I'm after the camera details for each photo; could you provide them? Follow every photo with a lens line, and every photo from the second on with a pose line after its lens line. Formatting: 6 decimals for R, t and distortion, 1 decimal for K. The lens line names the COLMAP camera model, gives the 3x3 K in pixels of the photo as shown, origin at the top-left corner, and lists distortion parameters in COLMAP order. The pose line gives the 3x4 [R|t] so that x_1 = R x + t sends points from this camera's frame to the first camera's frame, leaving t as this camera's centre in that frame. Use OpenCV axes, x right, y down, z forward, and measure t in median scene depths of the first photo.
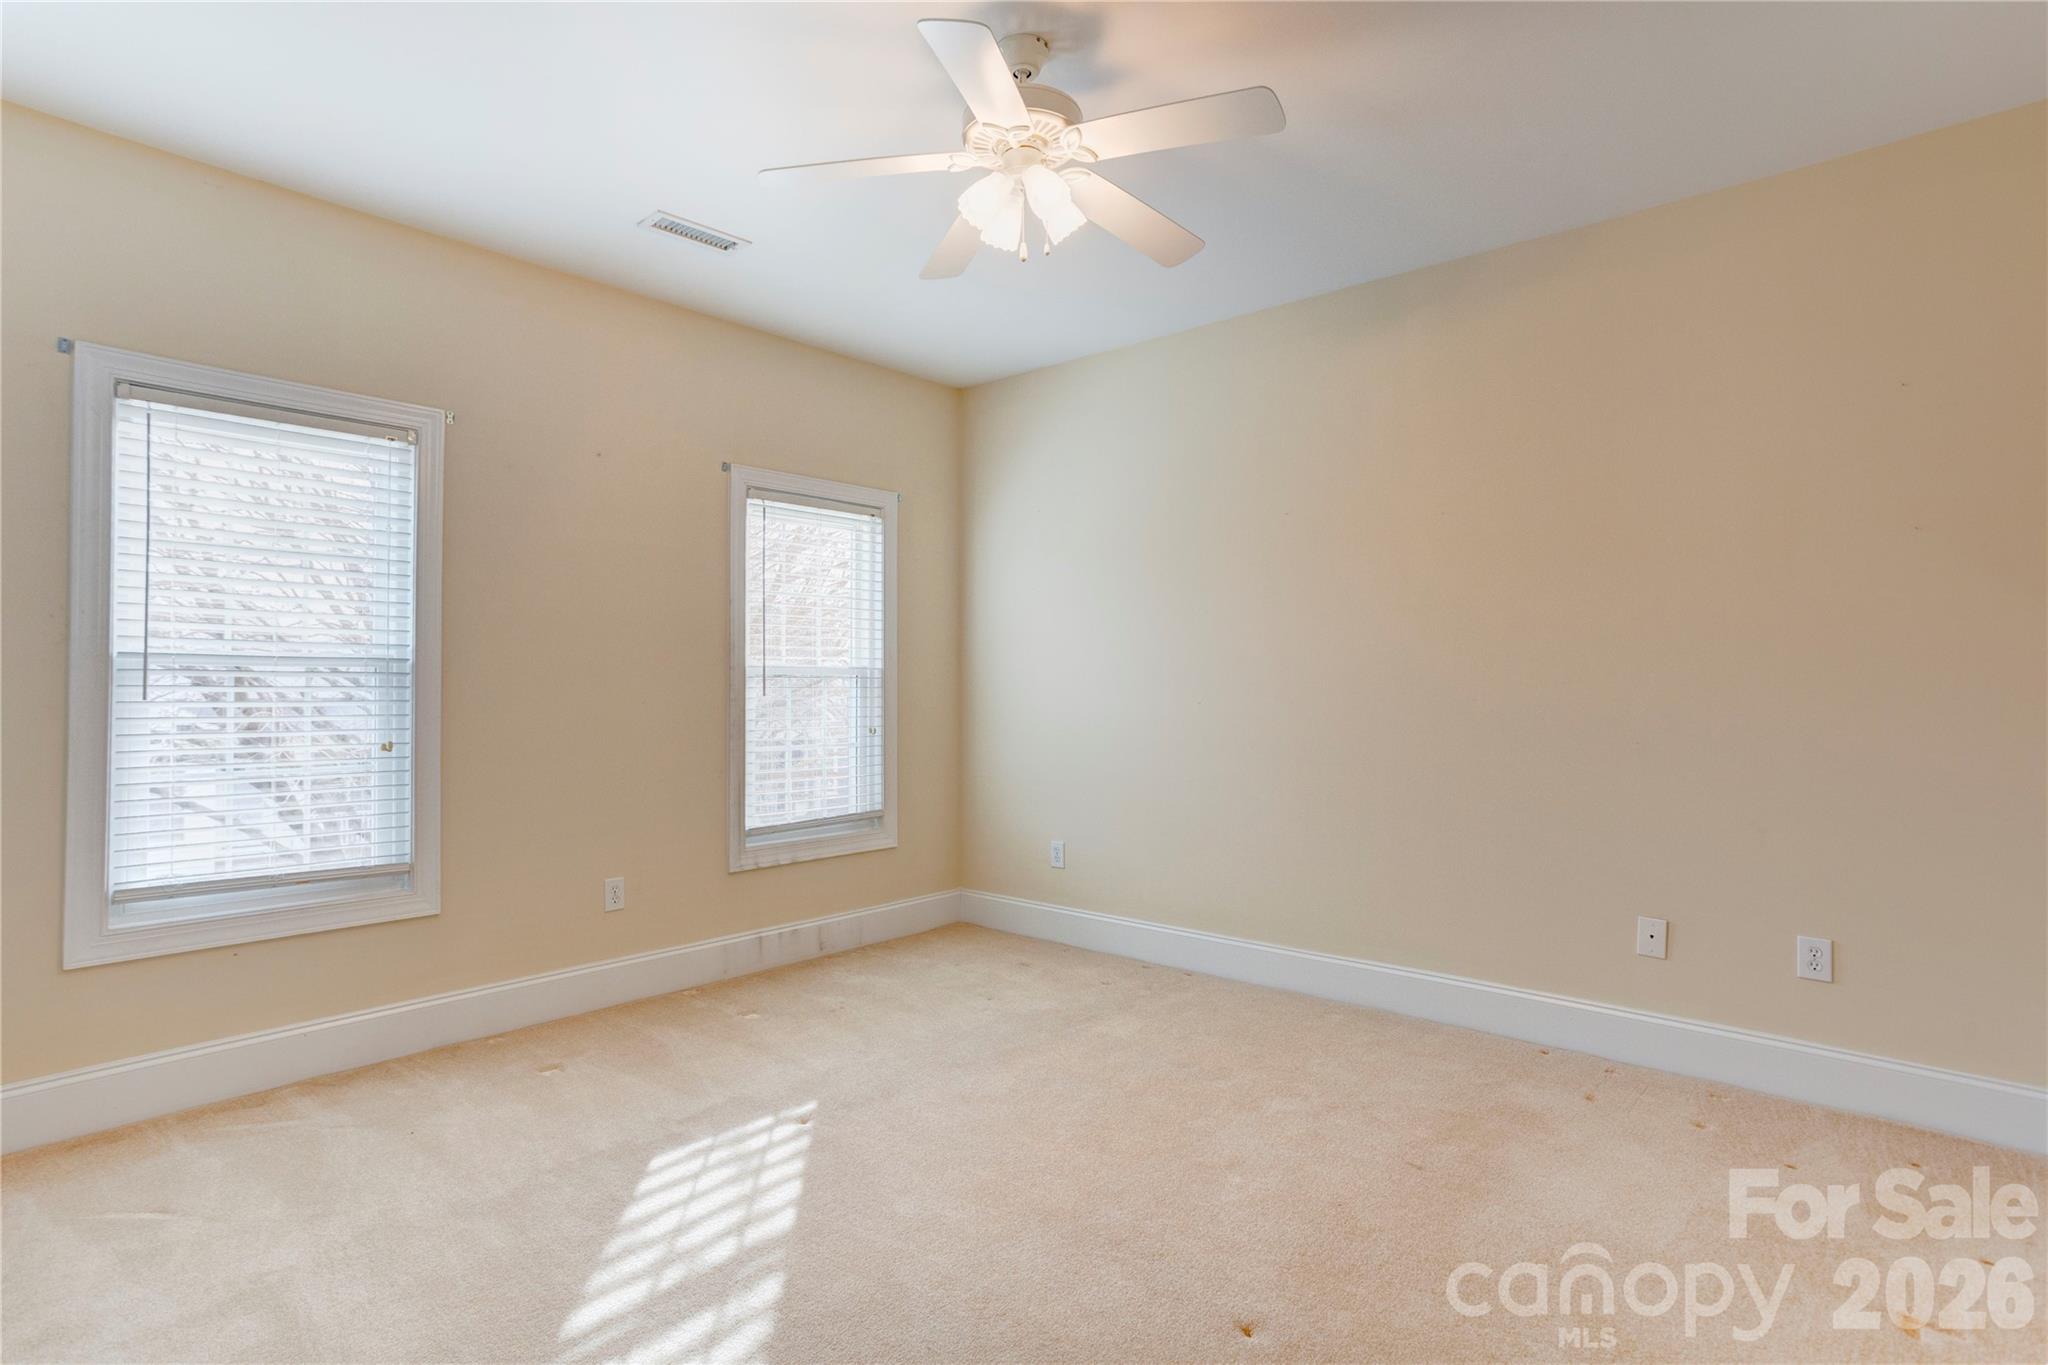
lens RADIAL K [[973.0, 0, 1024.0], [0, 973.0, 682.5], [0, 0, 1]] dist [0.000240, 0.000580]
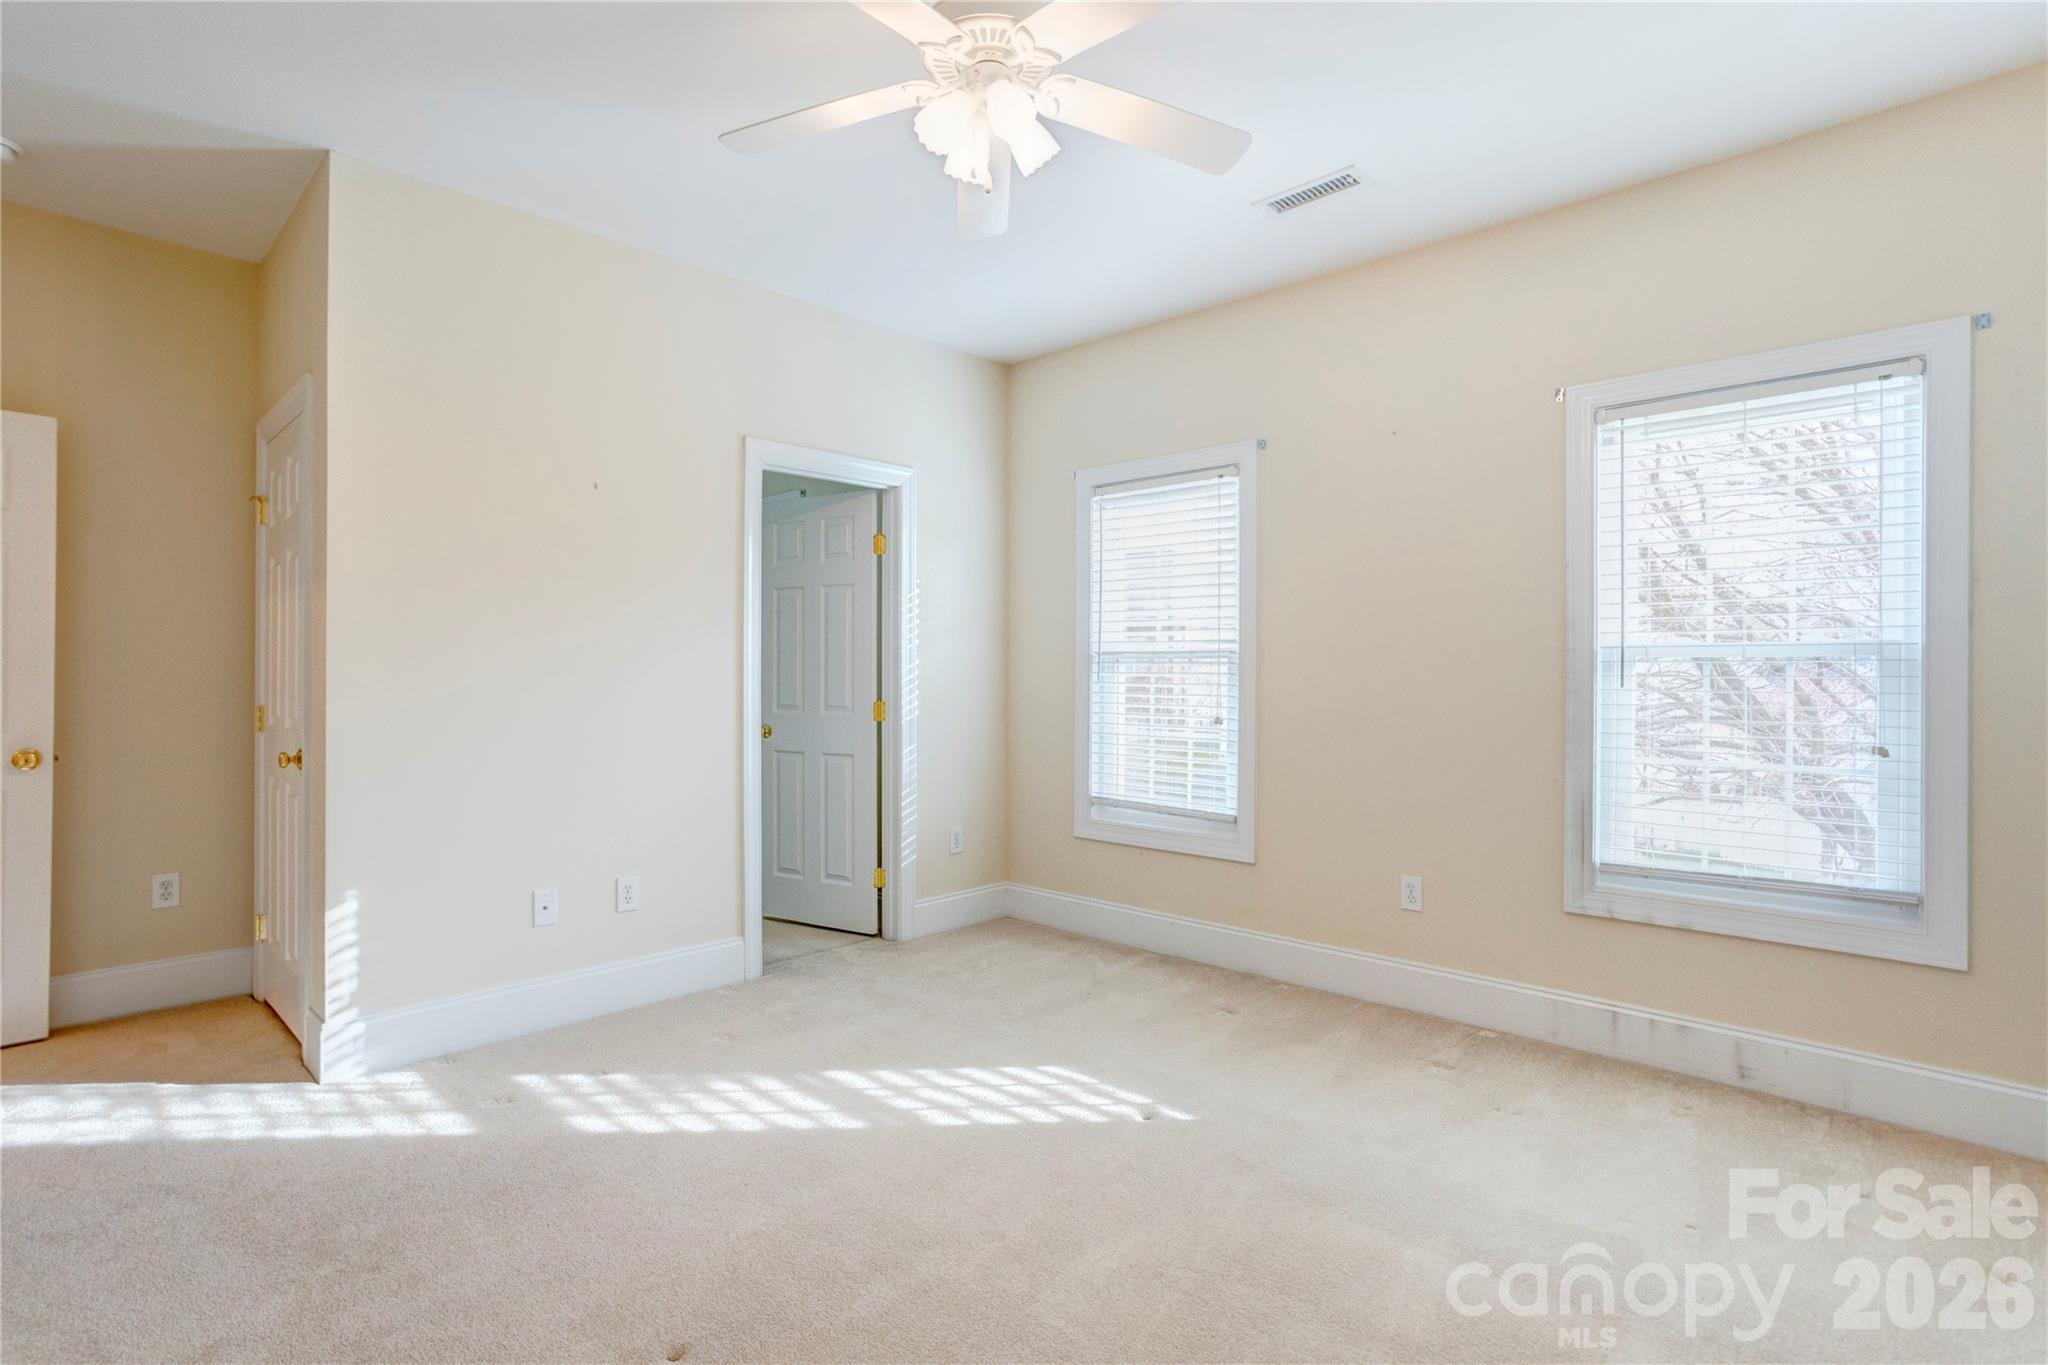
lens RADIAL K [[1027.8, 0, 1023.0], [0, 1027.8, 671.8], [0, 0, 1]] dist [-0.016604, 0.000370]
pose [[-0.015159, 0.000082, -0.999885, 0.744146], [0.005787, 0.999983, -0.000006, 0.000611], [0.999868, -0.005786, -0.015159, 0.820036]]
